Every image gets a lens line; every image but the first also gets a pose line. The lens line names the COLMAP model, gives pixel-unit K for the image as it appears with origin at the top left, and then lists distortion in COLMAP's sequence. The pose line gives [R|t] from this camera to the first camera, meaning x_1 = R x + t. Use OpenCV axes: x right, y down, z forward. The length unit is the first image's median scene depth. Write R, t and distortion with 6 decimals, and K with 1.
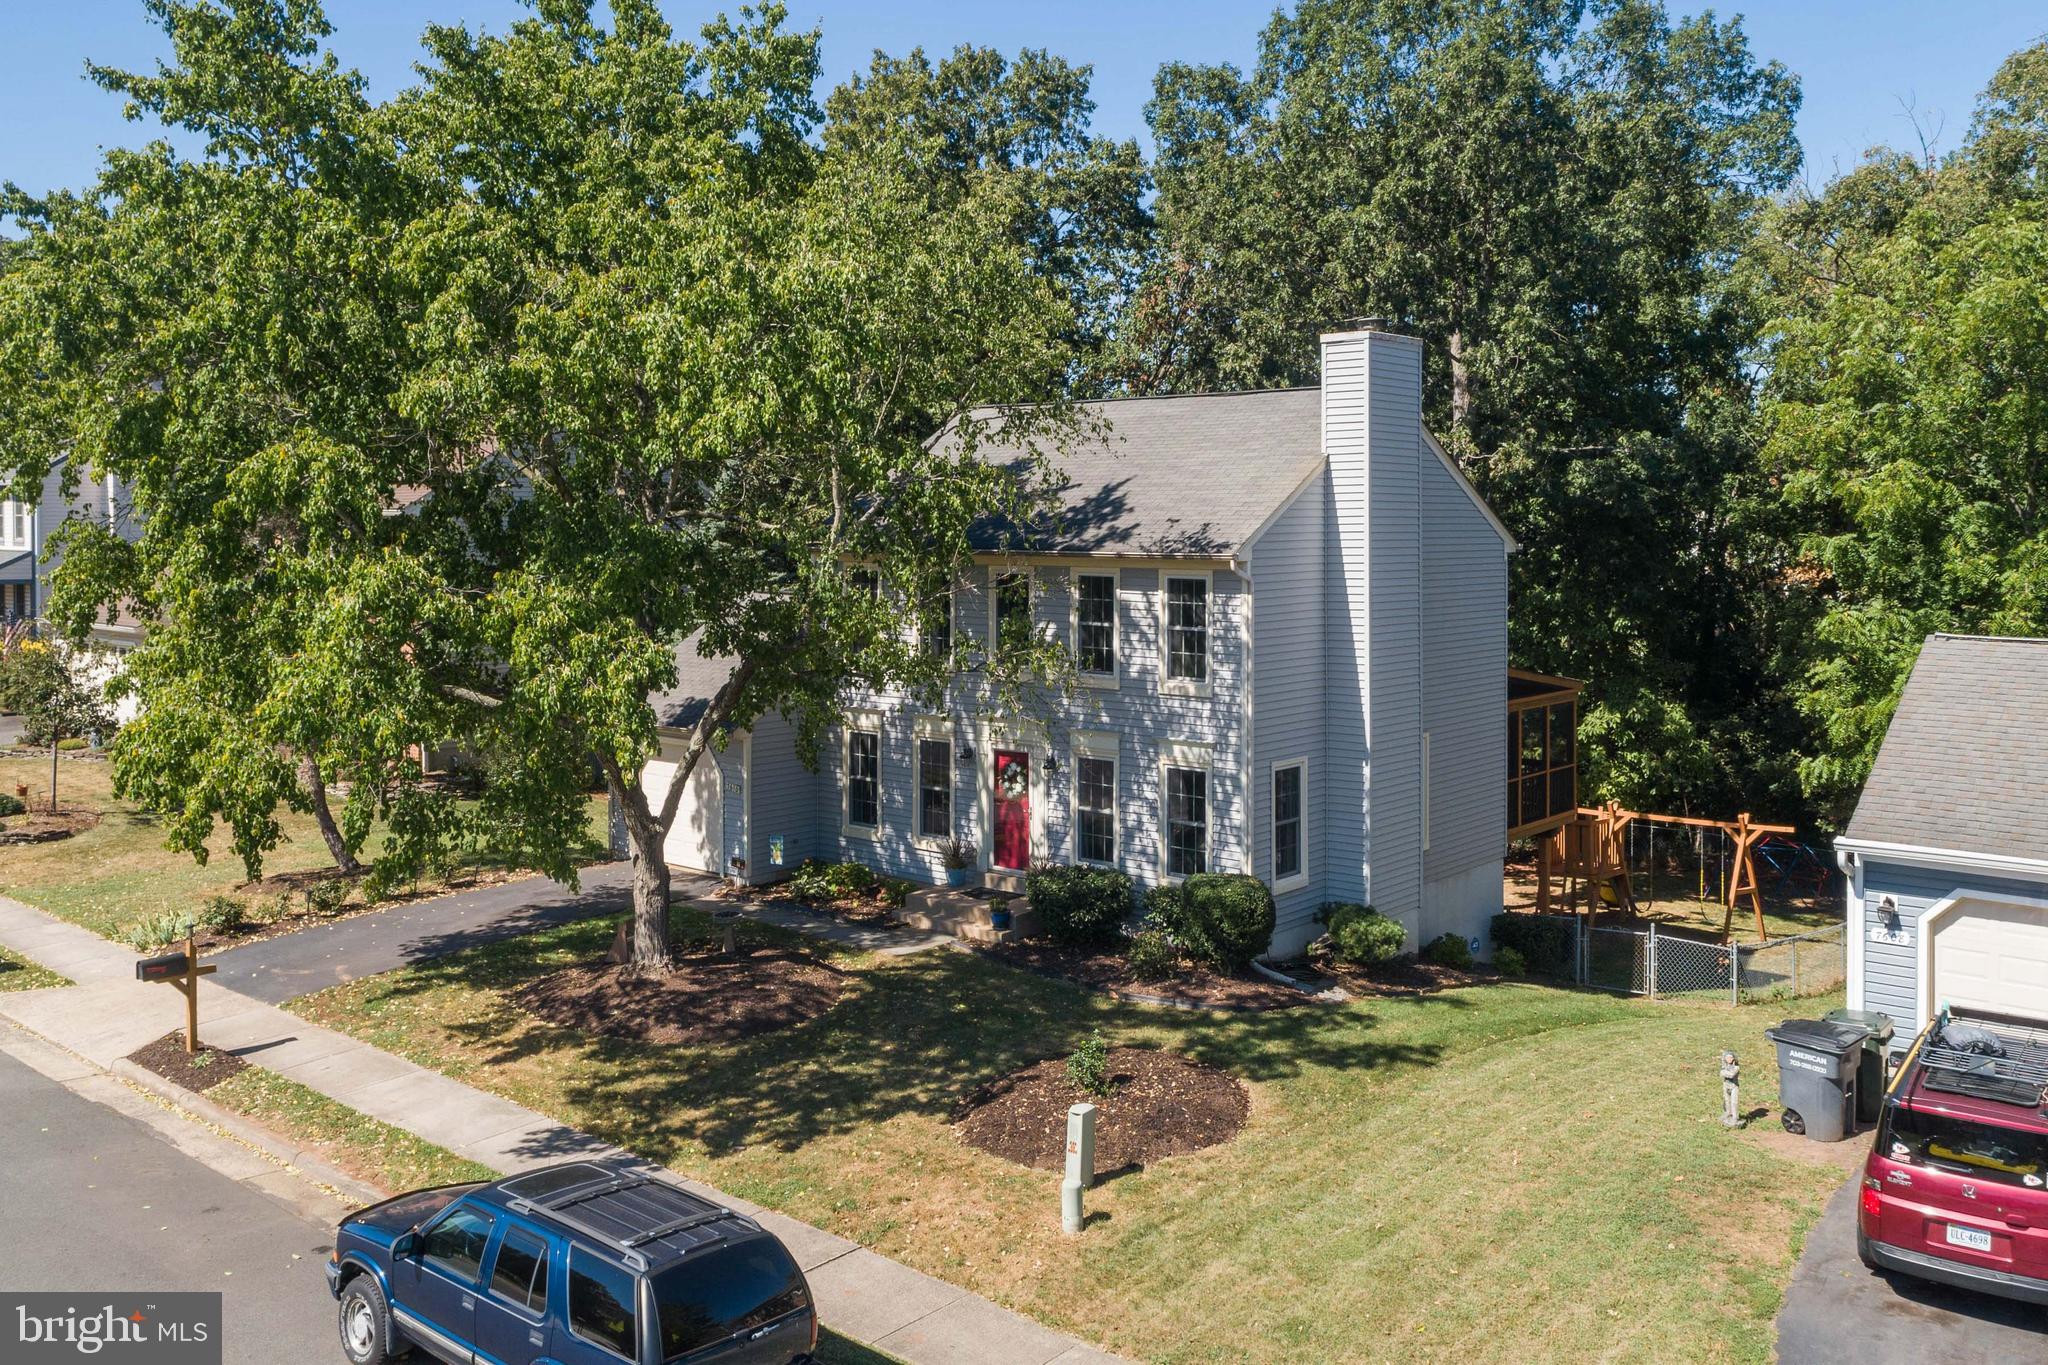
lens RADIAL K [[1675.6, 0, 1018.5], [0, 1675.6, 690.1], [0, 0, 1]] dist [-0.001589, -0.004241]
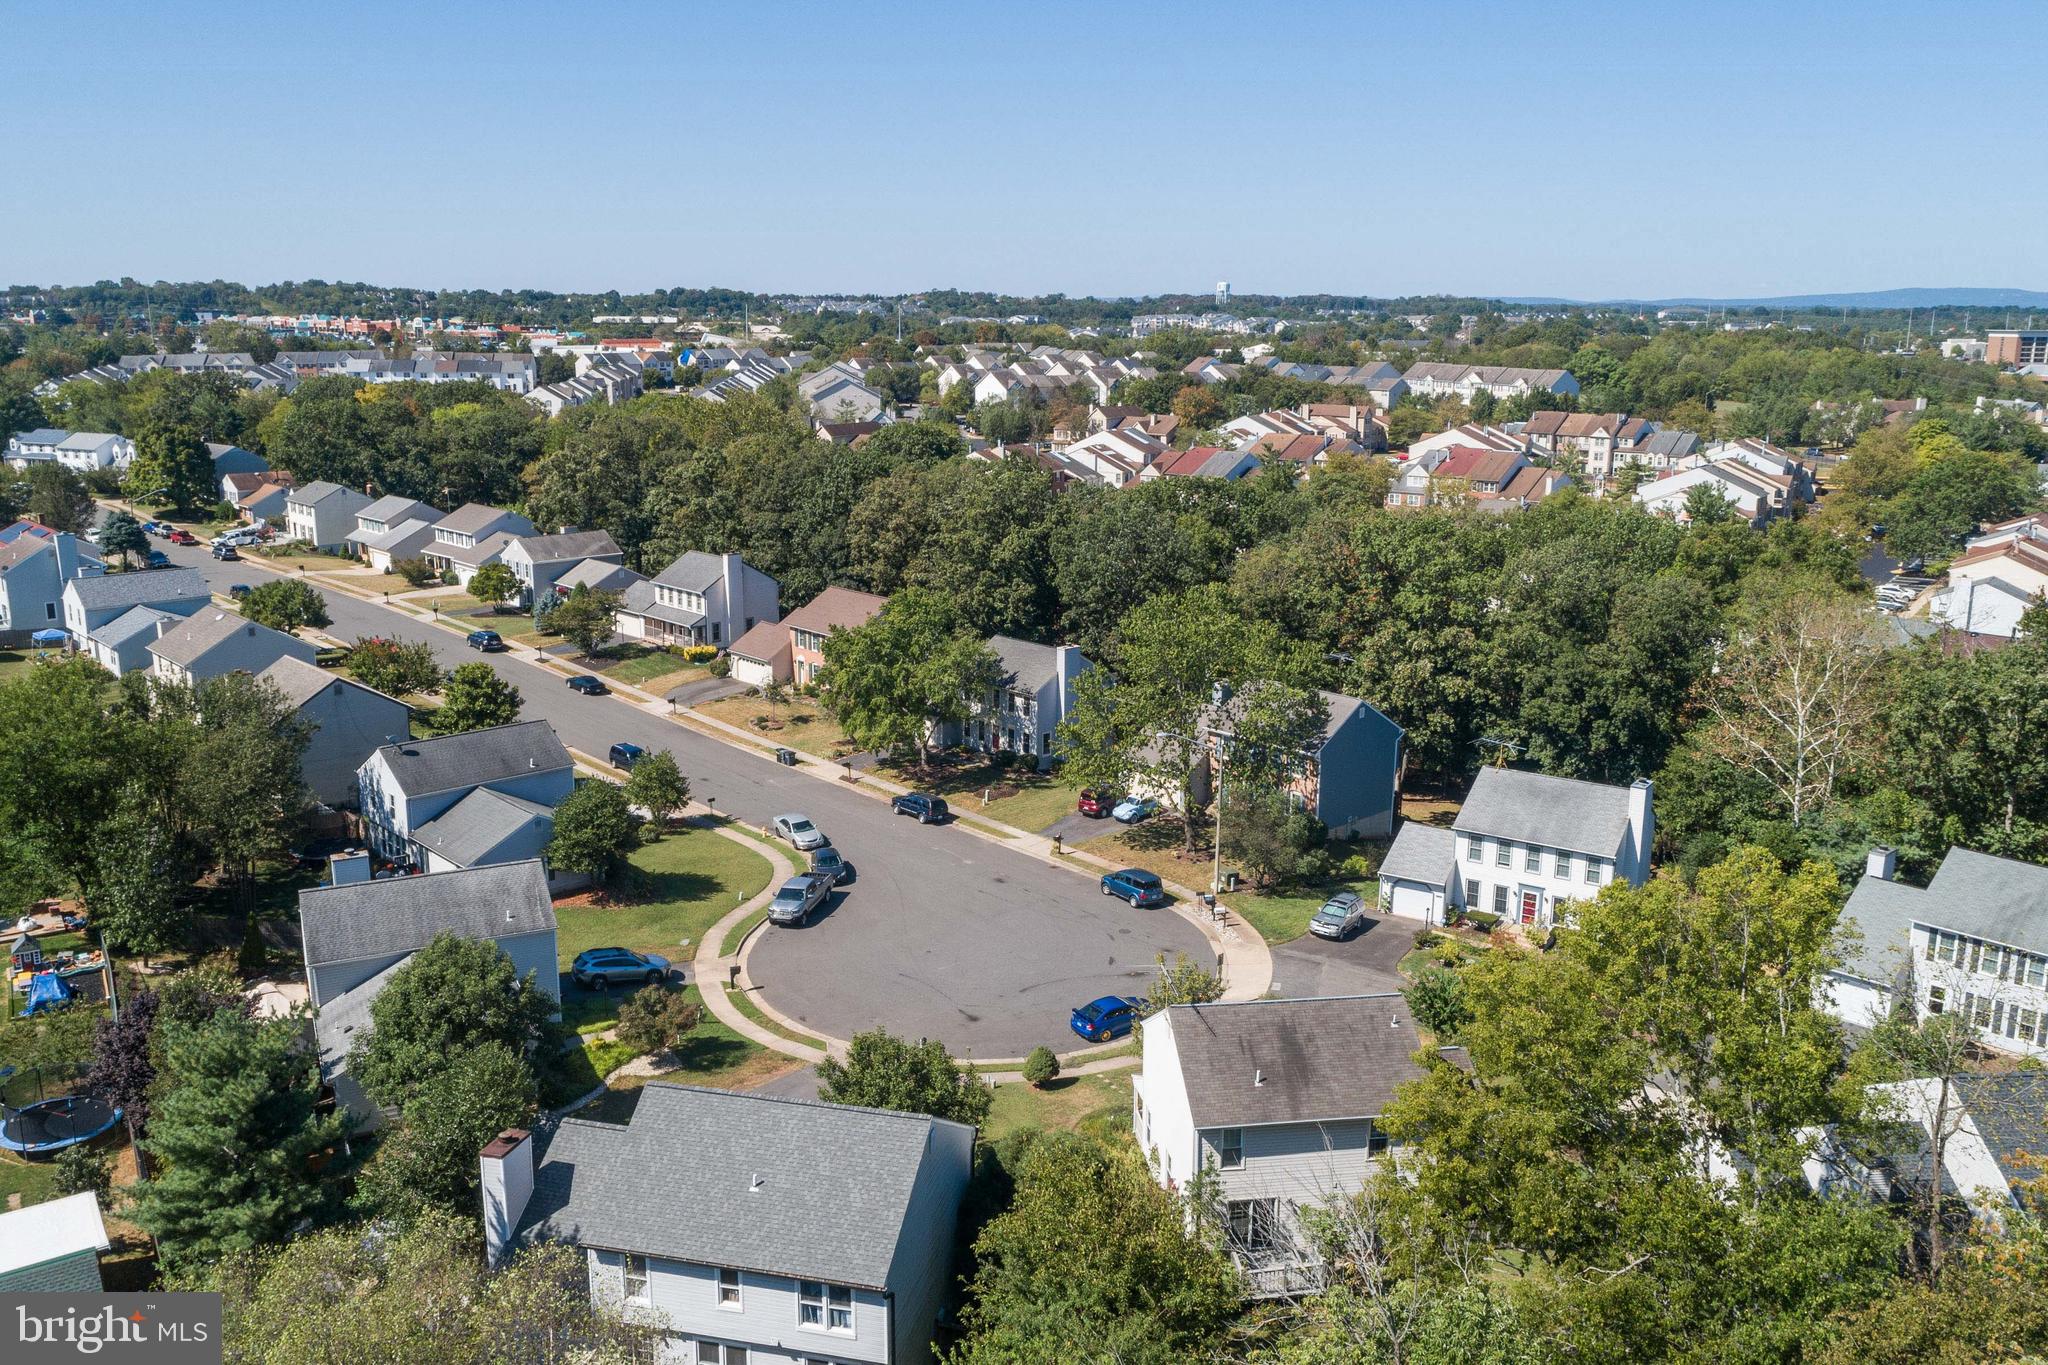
lens RADIAL K [[1675.6, 0, 1024.0], [0, 1675.6, 682.8], [0, 0, 1]] dist [-0.001589, -0.004241]
pose [[0.992951, 0.035564, -0.113067, 0.649212], [-0.021841, 0.992488, 0.120374, -0.704454], [0.116498, -0.117056, 0.986269, -3.943431]]
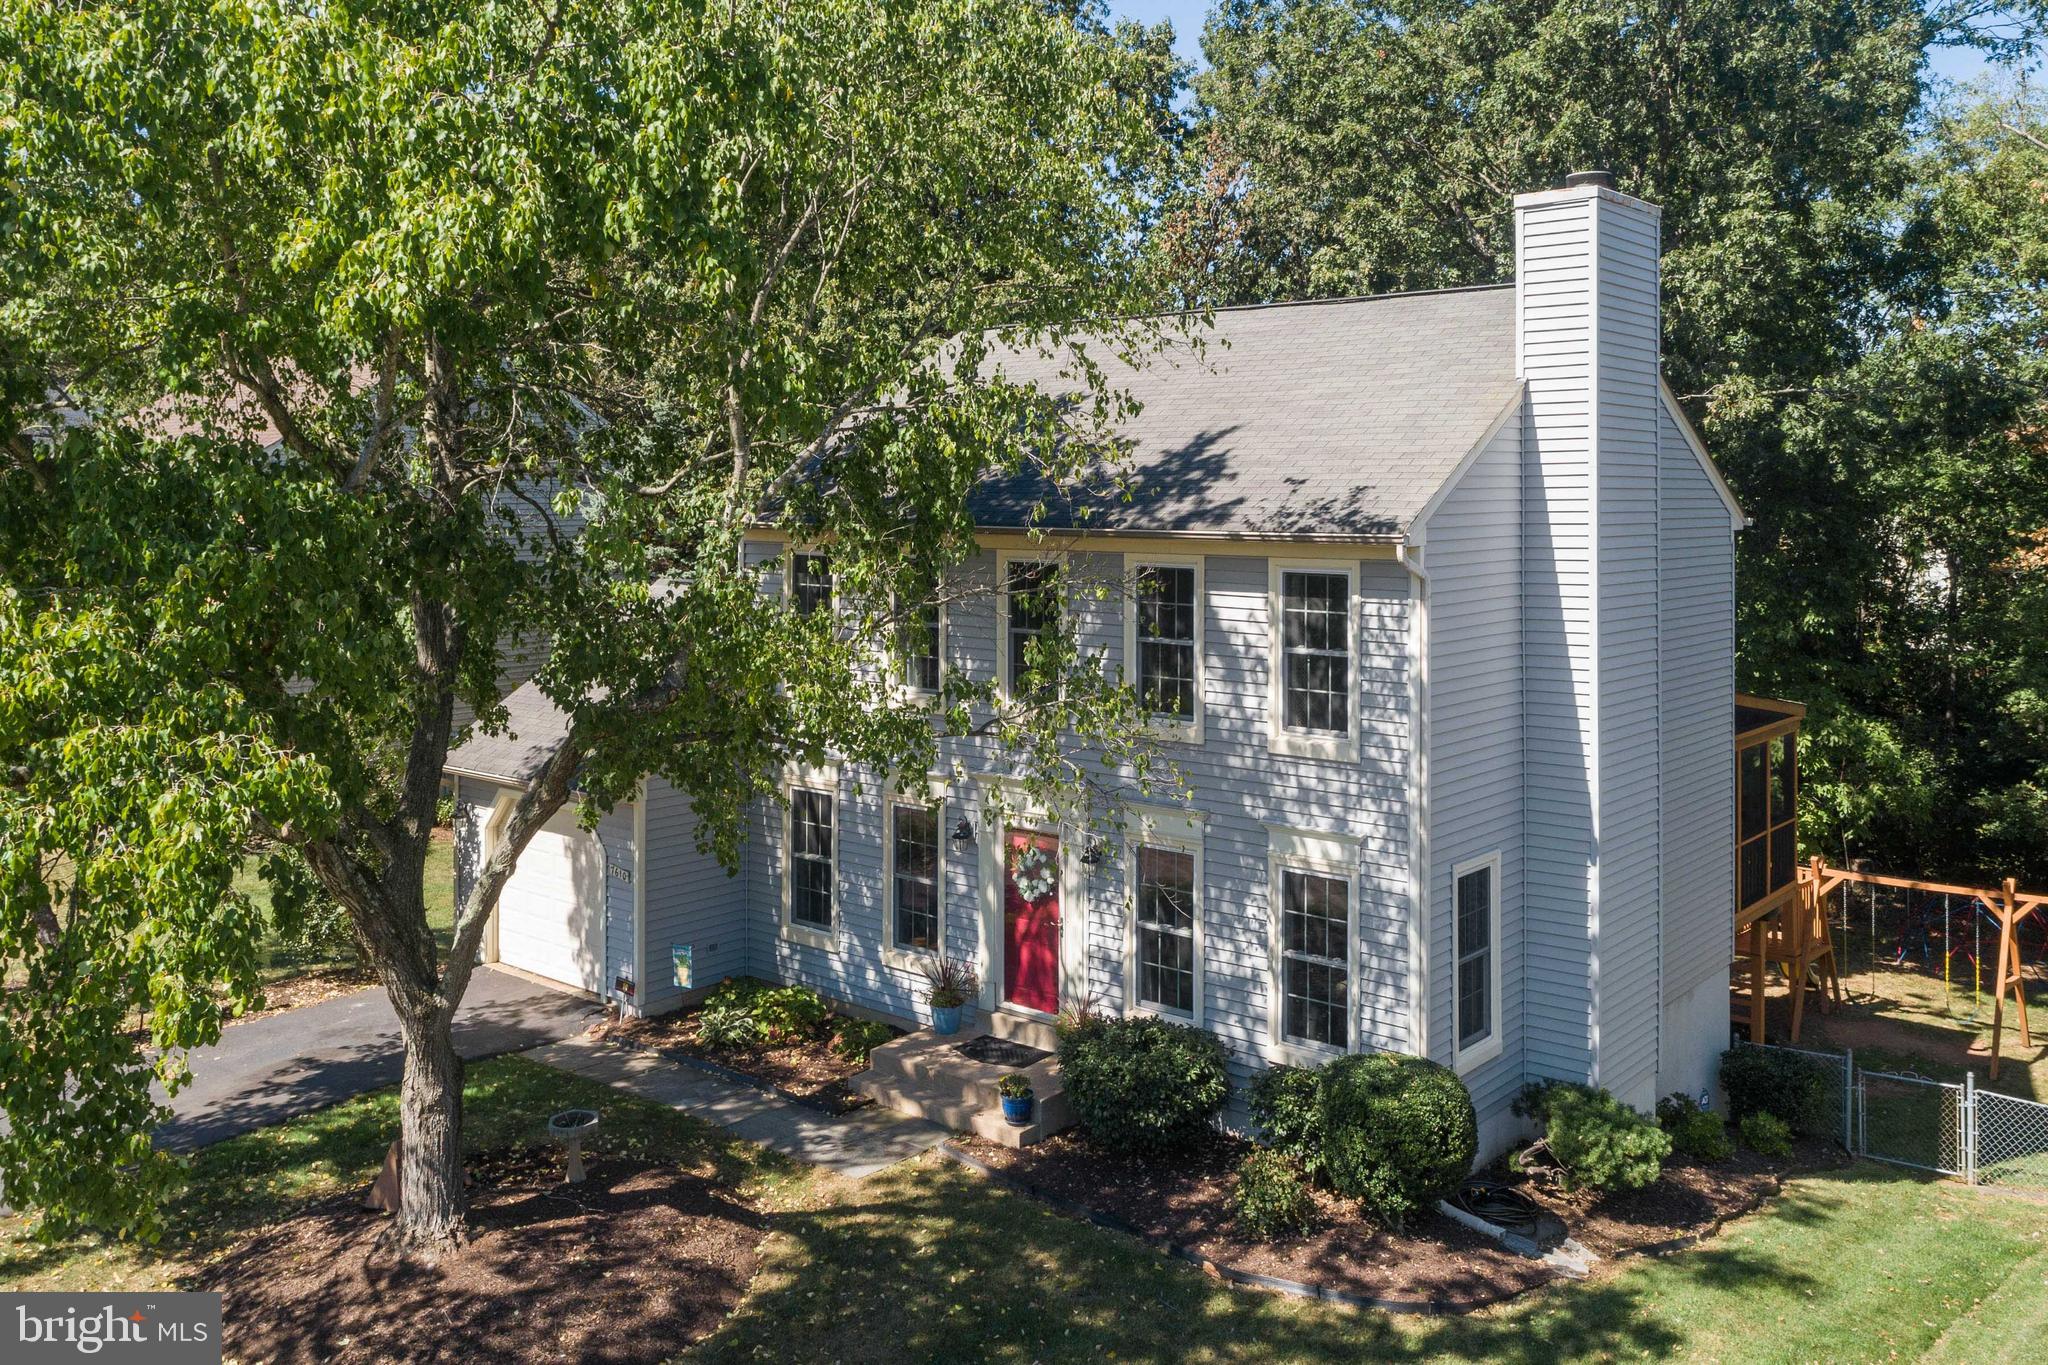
lens RADIAL K [[1675.6, 0, 1078.9], [0, 1675.6, 571.3], [0, 0, 1]] dist [-0.001589, -0.004241]
pose [[0.999141, -0.000256, 0.041444, -0.014474], [0.002429, 0.998624, -0.052394, -0.033076], [-0.041373, 0.052450, 0.997766, 0.358881]]
